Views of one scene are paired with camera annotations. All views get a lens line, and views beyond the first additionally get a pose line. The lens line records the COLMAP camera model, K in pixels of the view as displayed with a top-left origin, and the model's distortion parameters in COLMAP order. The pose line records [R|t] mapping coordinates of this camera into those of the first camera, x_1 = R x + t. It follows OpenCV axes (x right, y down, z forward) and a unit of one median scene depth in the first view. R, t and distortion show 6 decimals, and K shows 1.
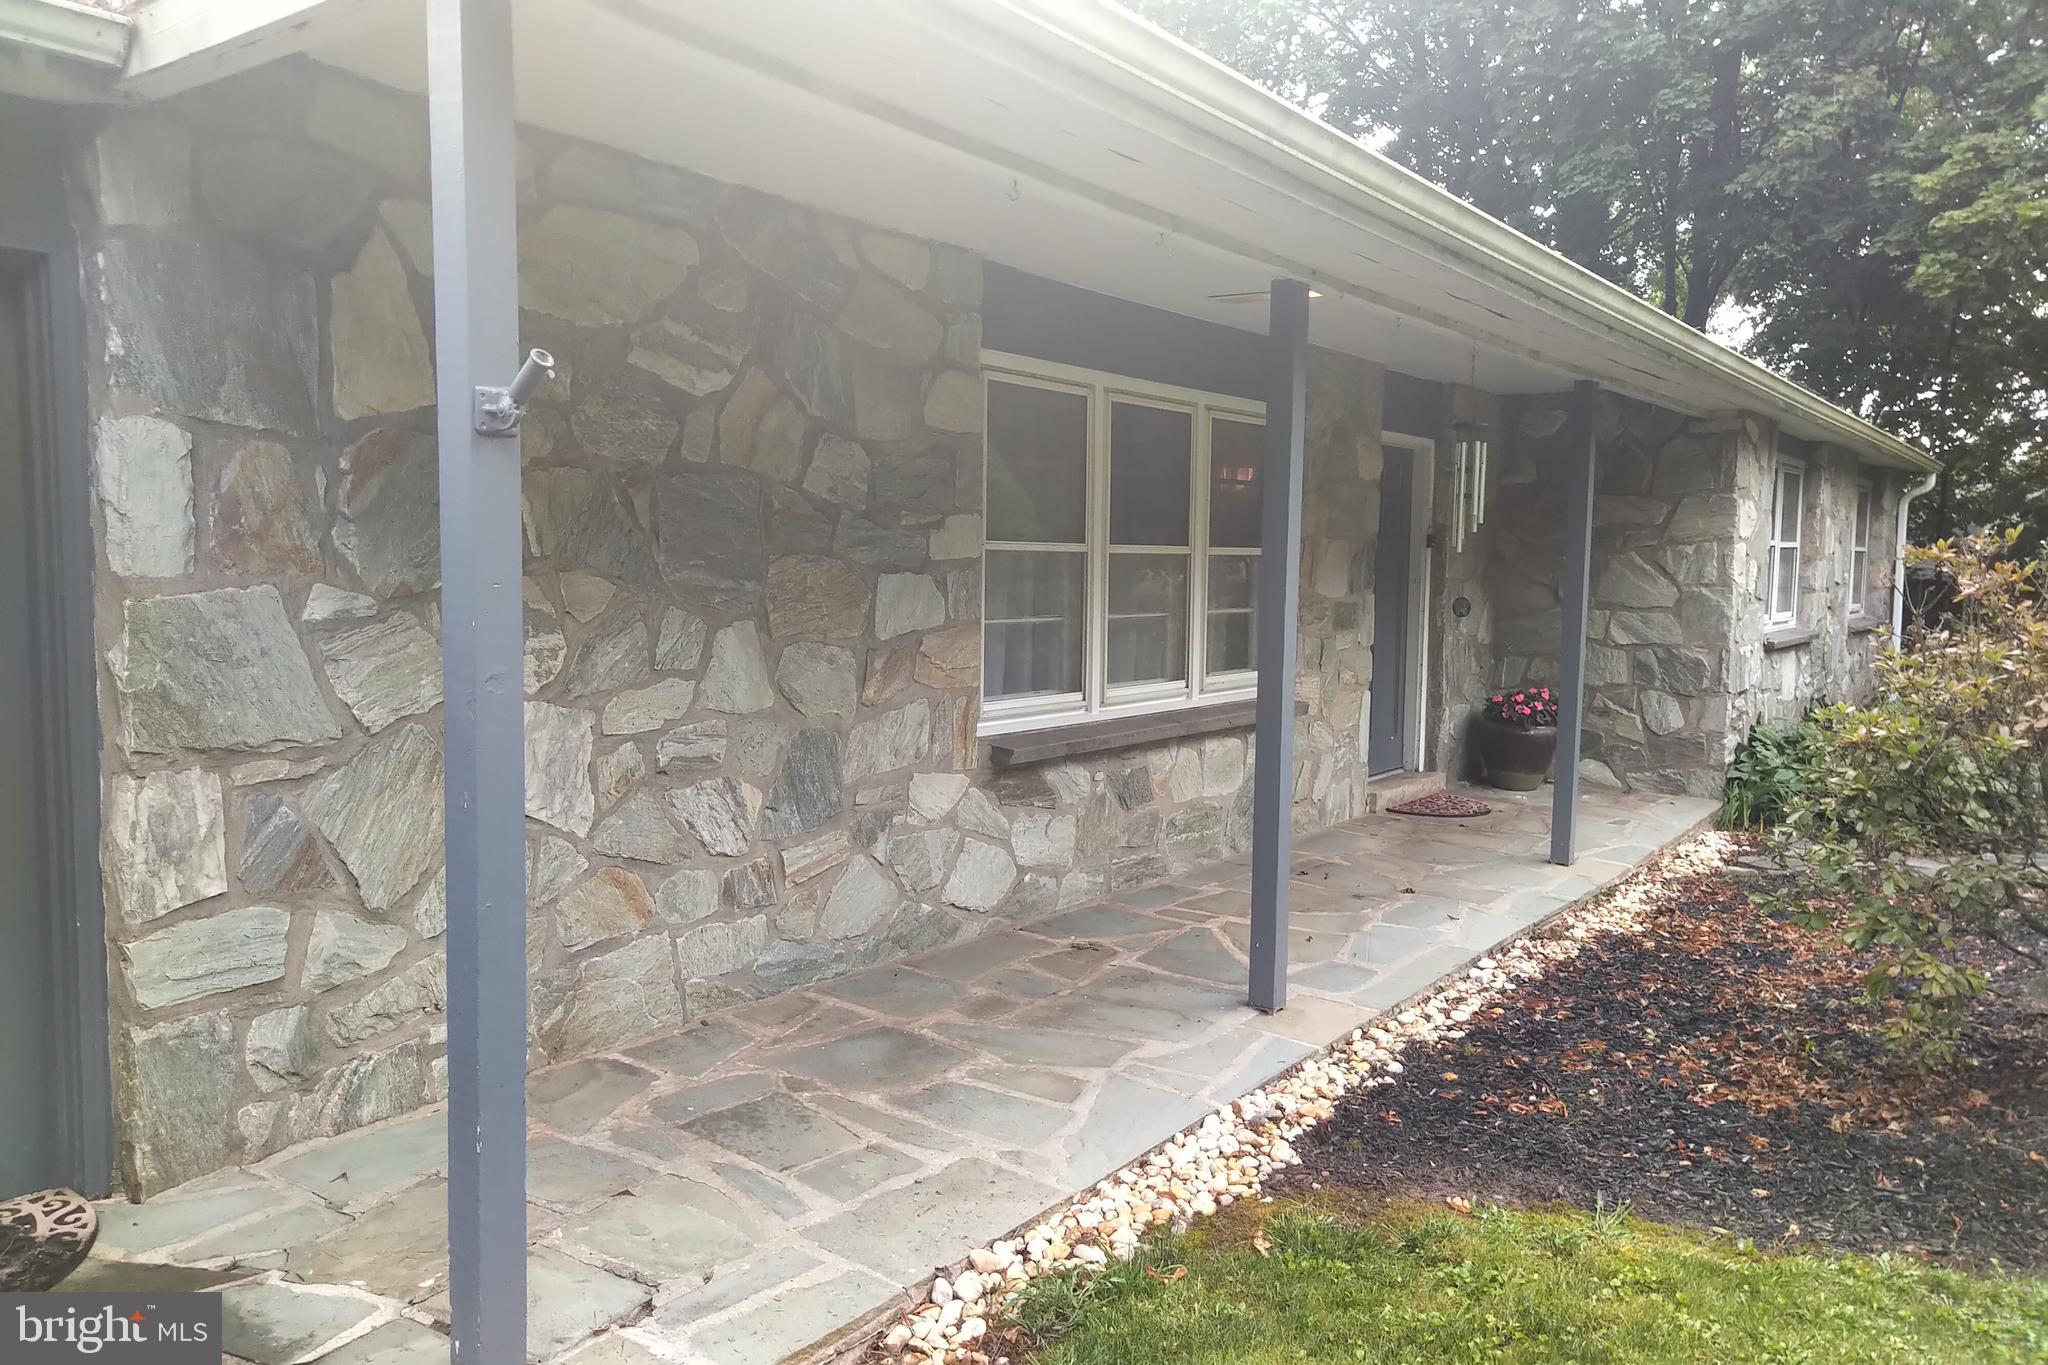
lens RADIAL K [[1495.7, 0, 1026.0], [0, 1495.7, 662.3], [0, 0, 1]] dist [0.057078, -0.004100]
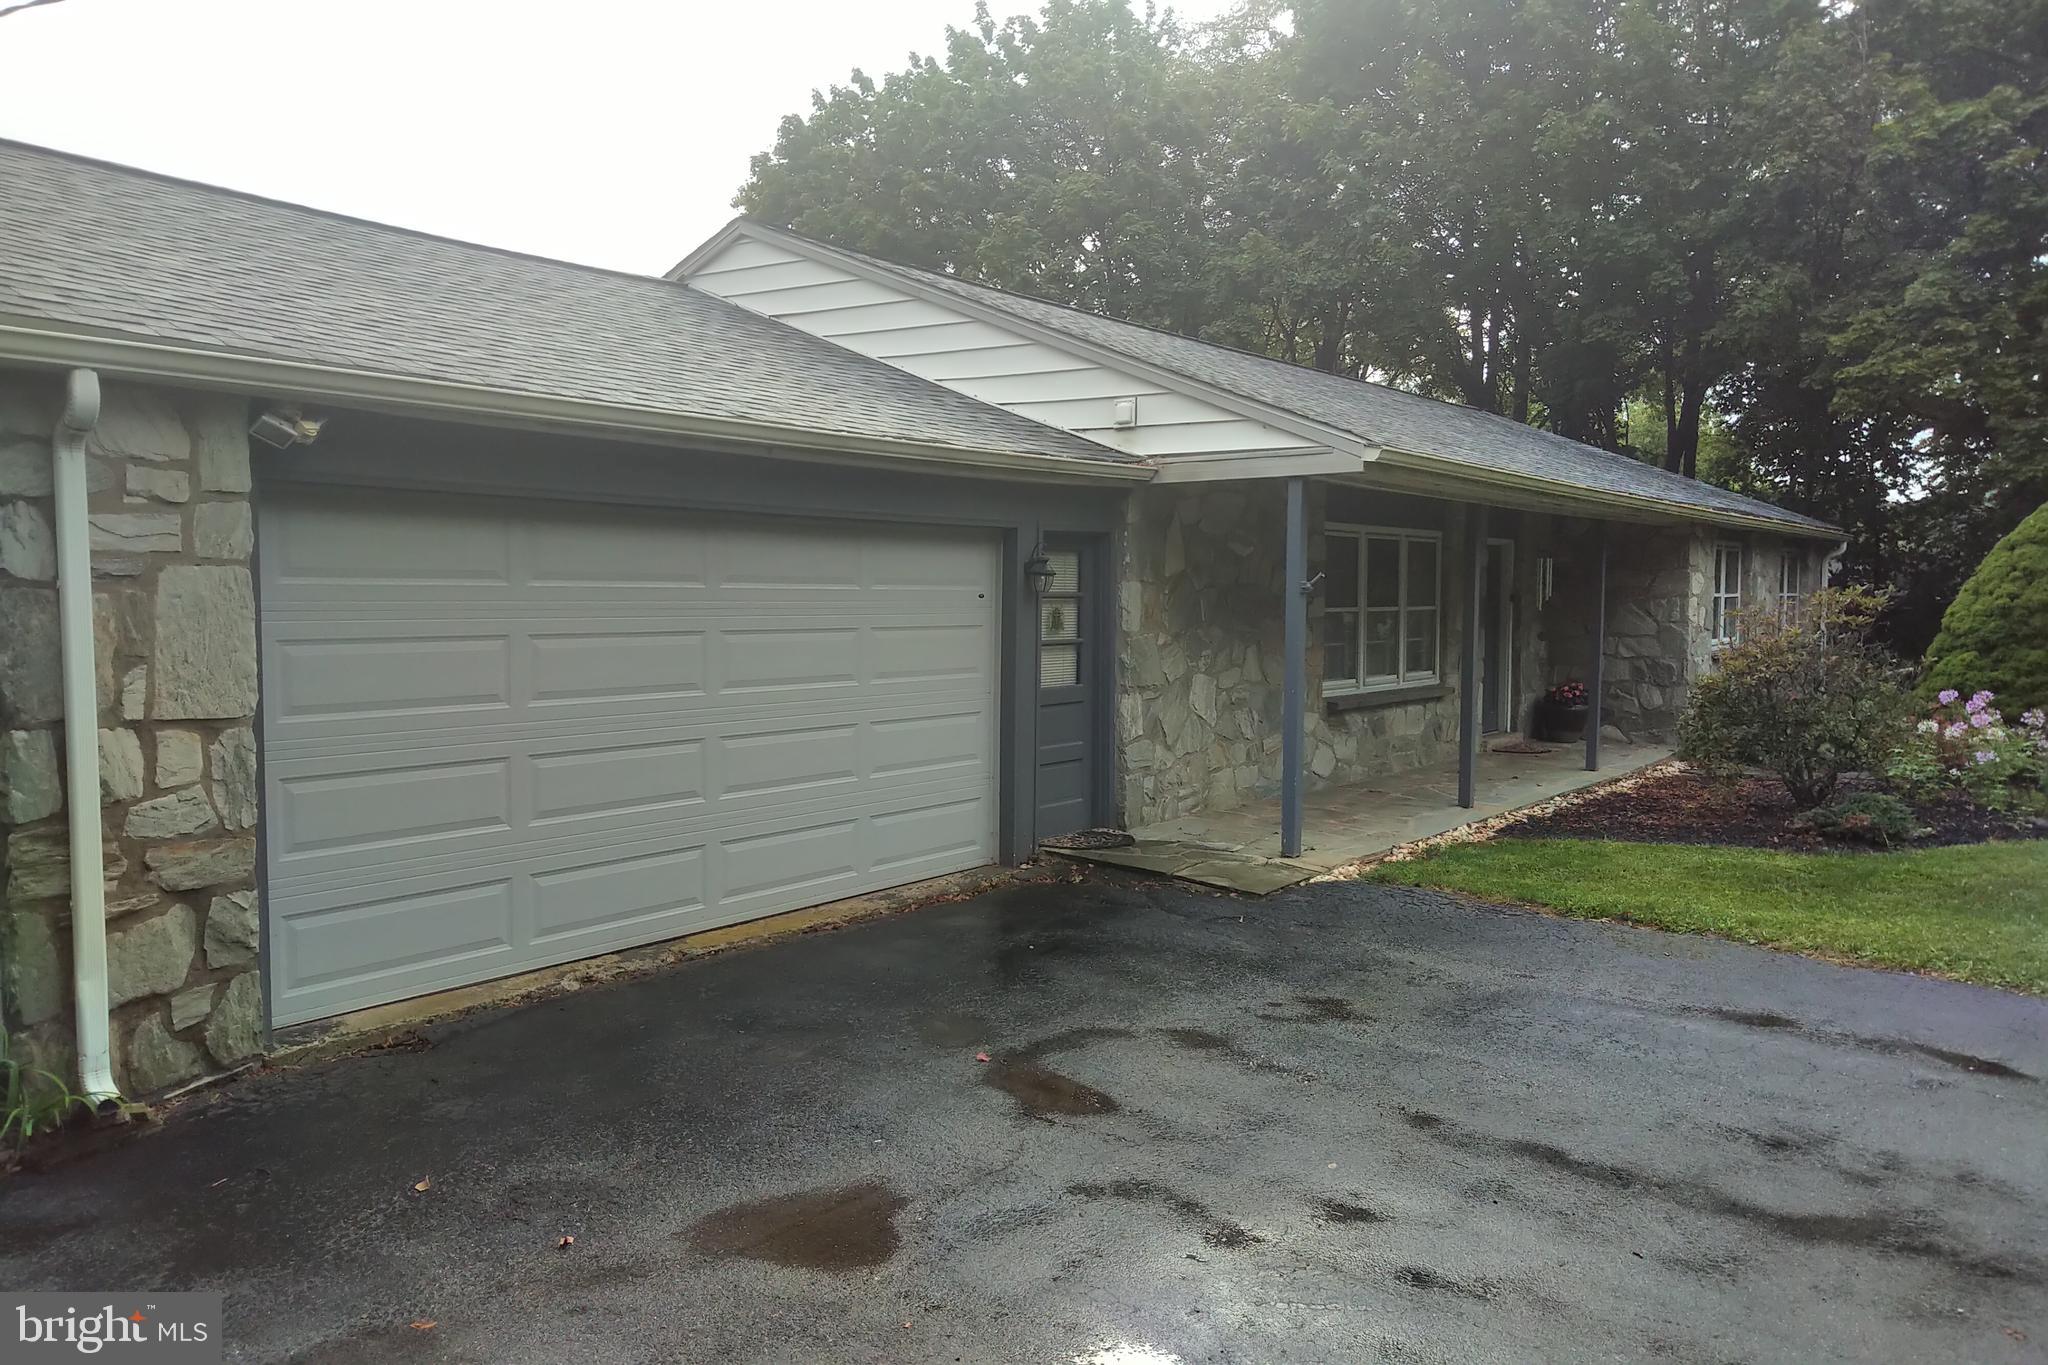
lens RADIAL K [[1466.4, 0, 1024.0], [0, 1466.4, 682.5], [0, 0, 1]] dist [0.052056, -0.002953]
pose [[0.999643, -0.011806, -0.023972, -0.343764], [0.011544, 0.999872, -0.011053, 0.038535], [0.024100, 0.010772, 0.999652, -0.963369]]
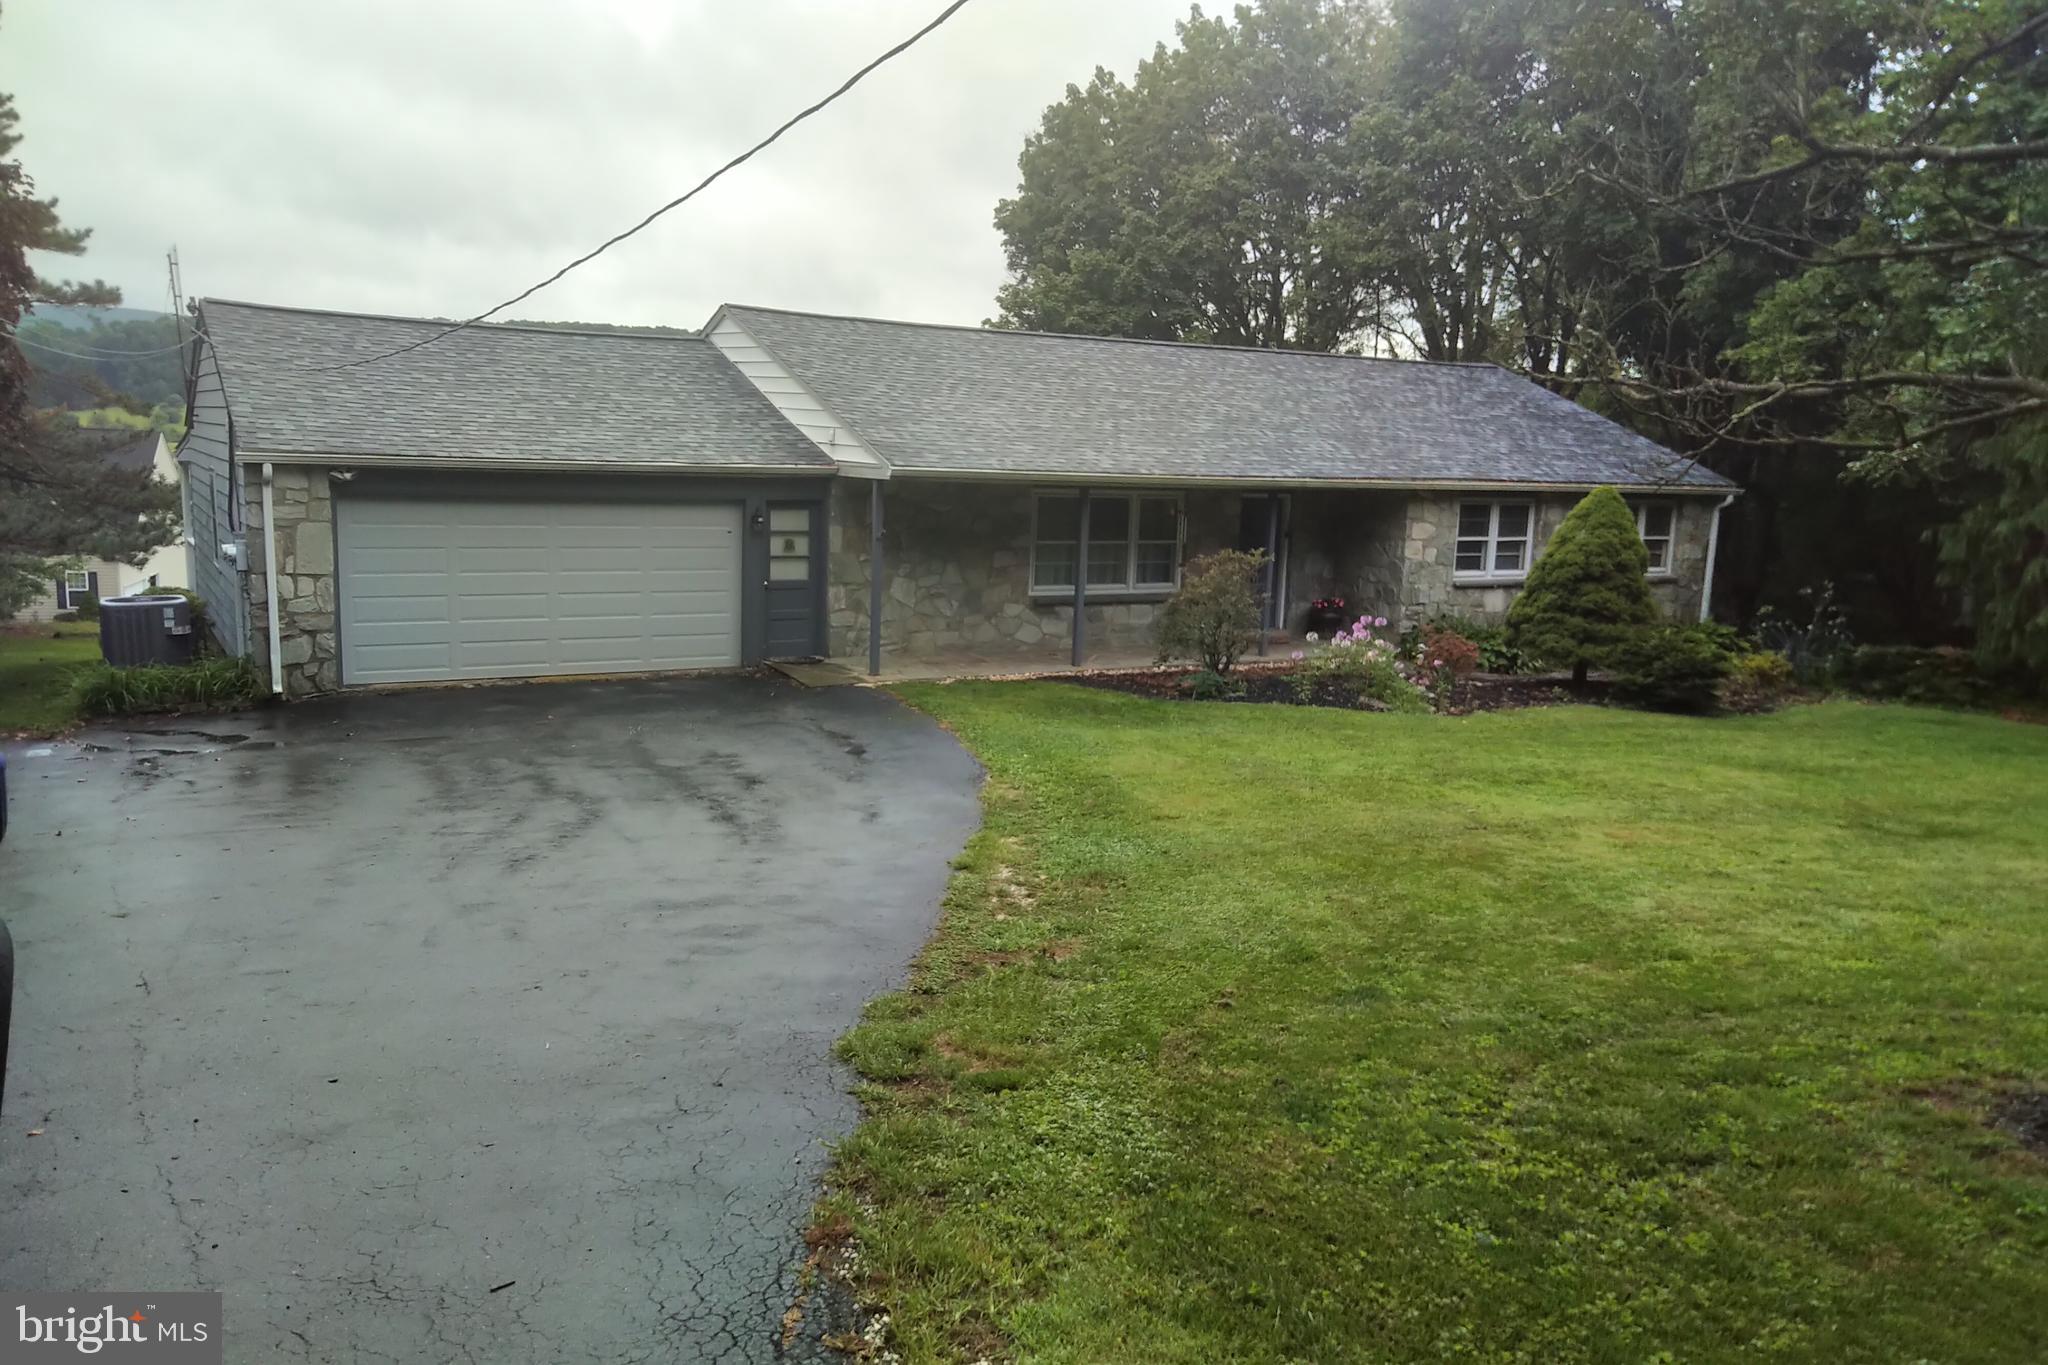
lens RADIAL K [[1466.4, 0, 1024.0], [0, 1466.4, 682.5], [0, 0, 1]] dist [0.052056, -0.002953]
pose [[0.923309, 0.076728, -0.376315, 1.079406], [-0.047600, 0.995148, 0.086114, -0.037816], [0.381096, -0.061597, 0.922481, -1.895986]]
